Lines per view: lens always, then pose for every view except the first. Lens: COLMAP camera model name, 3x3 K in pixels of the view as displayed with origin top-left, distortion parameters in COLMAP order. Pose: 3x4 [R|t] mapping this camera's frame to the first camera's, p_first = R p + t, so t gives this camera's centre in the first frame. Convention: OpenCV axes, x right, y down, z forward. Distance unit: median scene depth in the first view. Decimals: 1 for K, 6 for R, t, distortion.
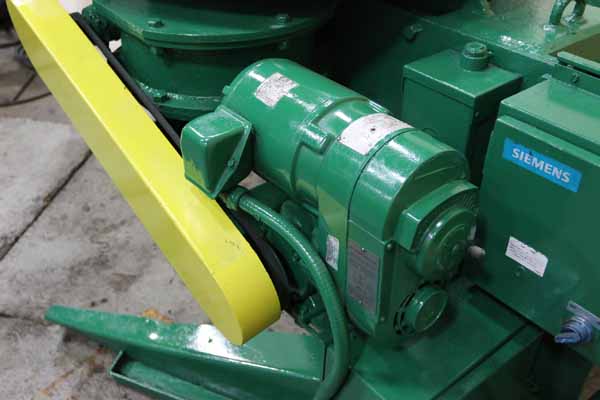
lens RADIAL K [[630.8, 0, 299.6], [0, 630.8, 201.4], [0, 0, 1]] dist [-0.025499, 0.000000]
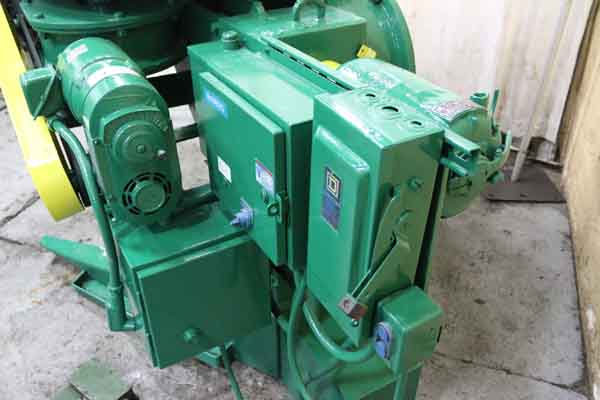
lens RADIAL K [[543.2, 0, 300.8], [0, 543.2, 198.6], [0, 0, 1]] dist [-0.073921, 0.038164]
pose [[0.989403, 0.069242, -0.127625, 0.336376], [-0.073921, 0.996741, -0.032289, 0.087778], [0.124973, 0.041381, 0.991297, -0.110395]]
